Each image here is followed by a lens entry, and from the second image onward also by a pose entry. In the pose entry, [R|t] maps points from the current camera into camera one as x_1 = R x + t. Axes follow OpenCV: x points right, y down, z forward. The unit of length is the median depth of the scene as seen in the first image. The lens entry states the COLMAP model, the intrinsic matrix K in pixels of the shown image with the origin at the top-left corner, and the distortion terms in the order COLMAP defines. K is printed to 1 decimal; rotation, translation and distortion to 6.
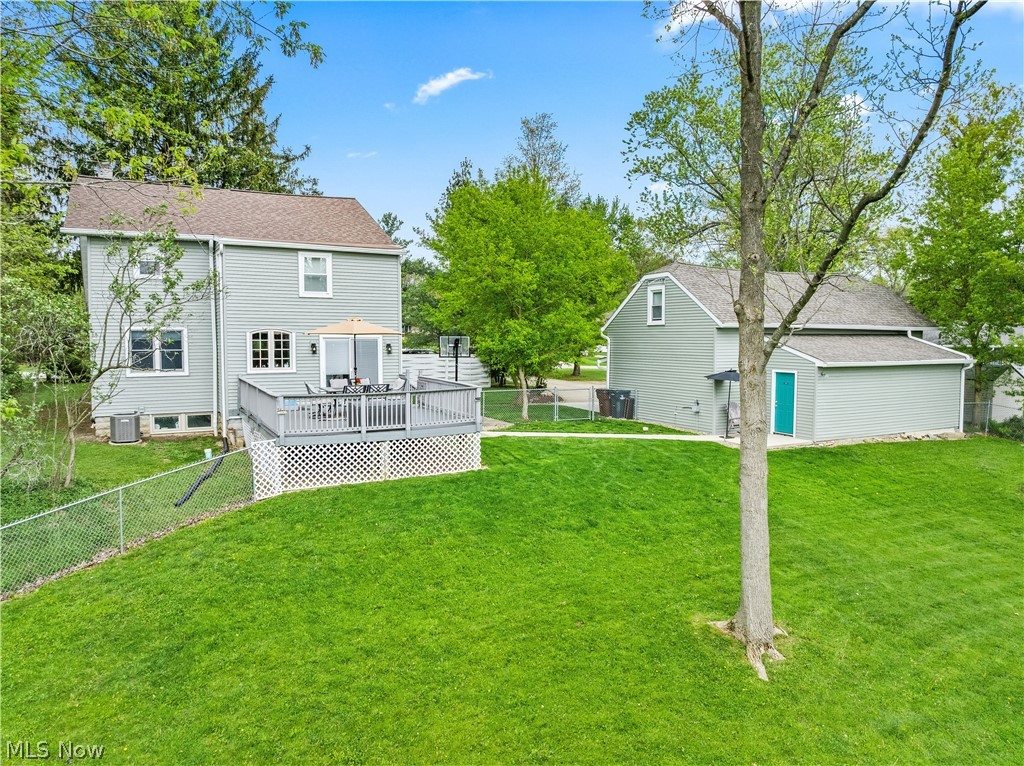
lens RADIAL K [[709.2, 0, 515.6], [0, 709.2, 364.0], [0, 0, 1]] dist [-0.033740, -0.000841]
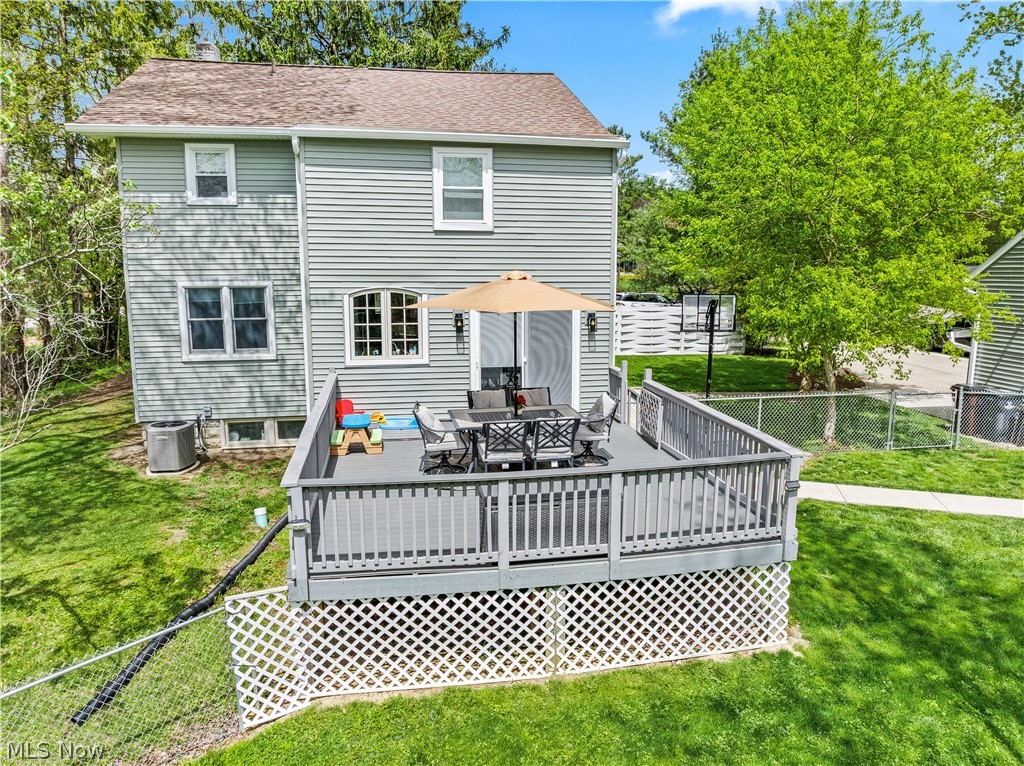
lens RADIAL K [[709.2, 0, 515.6], [0, 709.2, 364.0], [0, 0, 1]] dist [-0.033740, -0.000841]
pose [[0.950628, 0.042302, -0.307435, -0.068095], [-0.011886, 0.994902, 0.100140, -0.047141], [0.310104, -0.091542, 0.946285, 0.486090]]
